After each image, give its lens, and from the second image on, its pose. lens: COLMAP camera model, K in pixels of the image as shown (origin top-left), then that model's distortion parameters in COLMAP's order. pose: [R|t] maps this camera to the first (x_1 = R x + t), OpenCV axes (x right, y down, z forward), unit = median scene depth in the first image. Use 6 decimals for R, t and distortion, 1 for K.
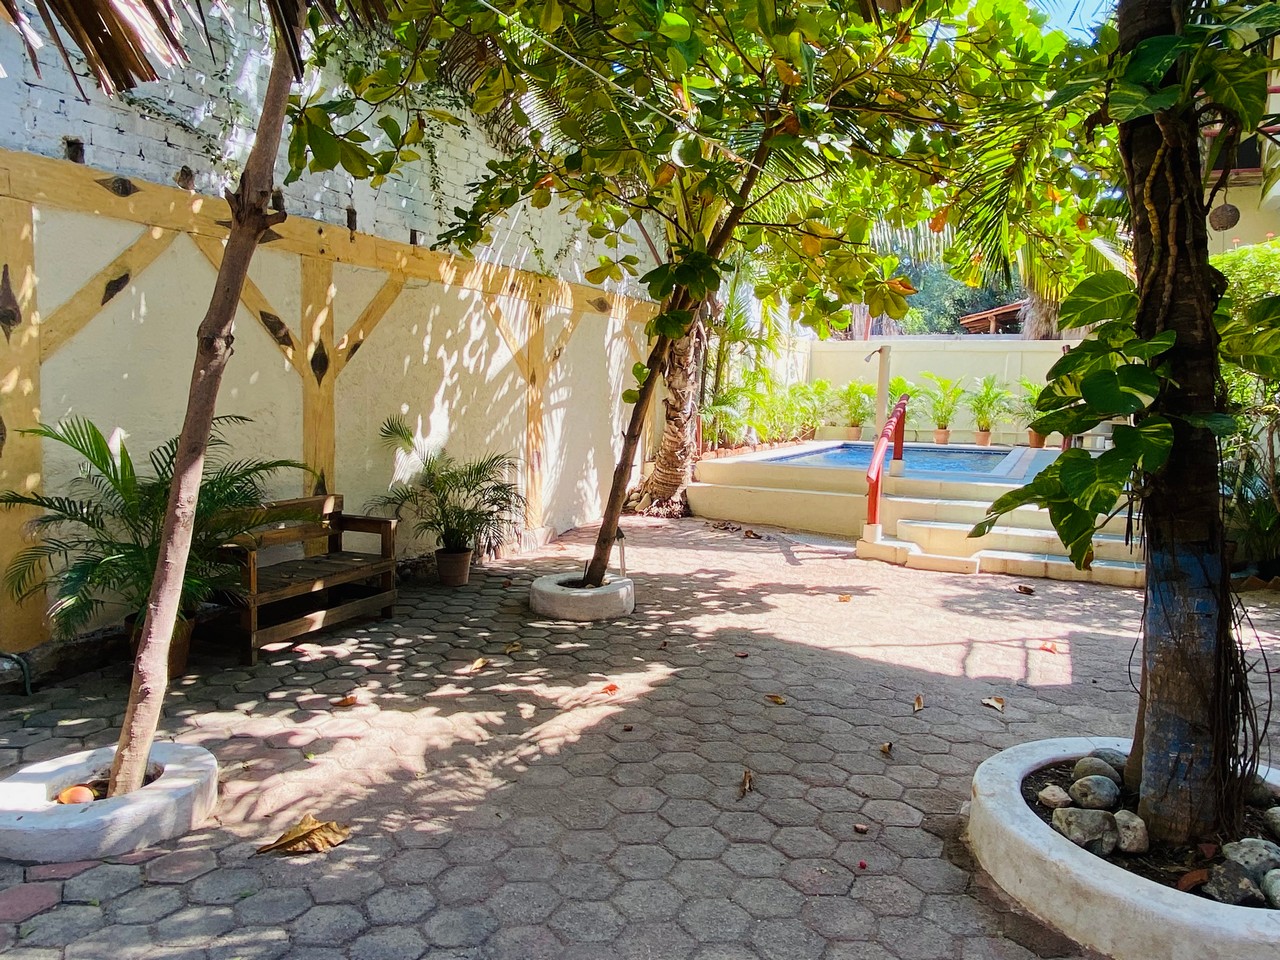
lens RADIAL K [[823.0, 0, 636.1], [0, 823.0, 476.0], [0, 0, 1]] dist [-0.000351, -0.001330]
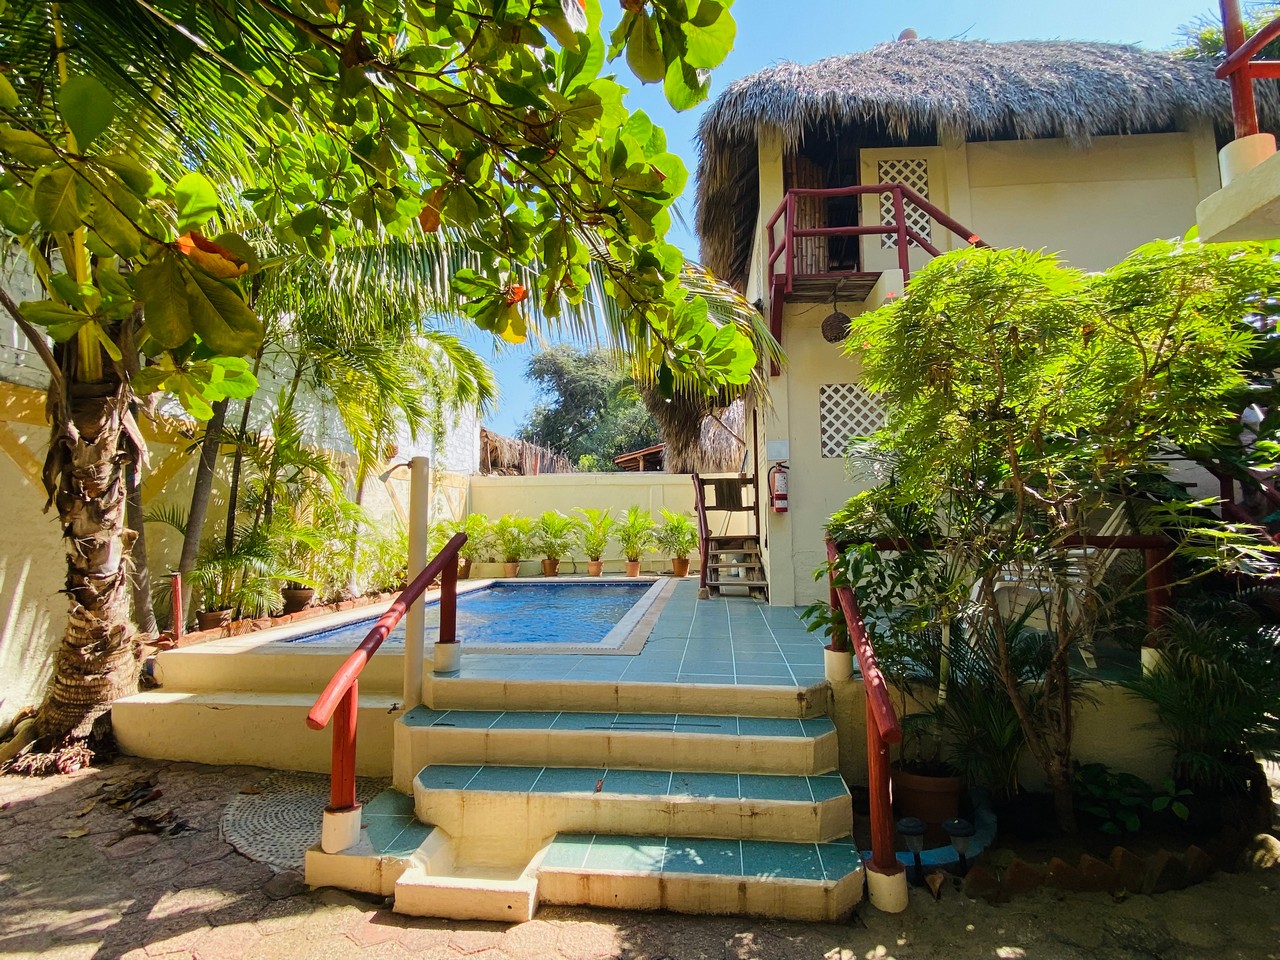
lens RADIAL K [[620.2, 0, 642.9], [0, 620.2, 477.1], [0, 0, 1]] dist [-0.001024, -0.000659]
pose [[0.931387, -0.003486, 0.364014, 0.163344], [0.068704, 0.983667, -0.166370, -0.029825], [-0.357489, 0.179964, 0.916414, 0.288193]]
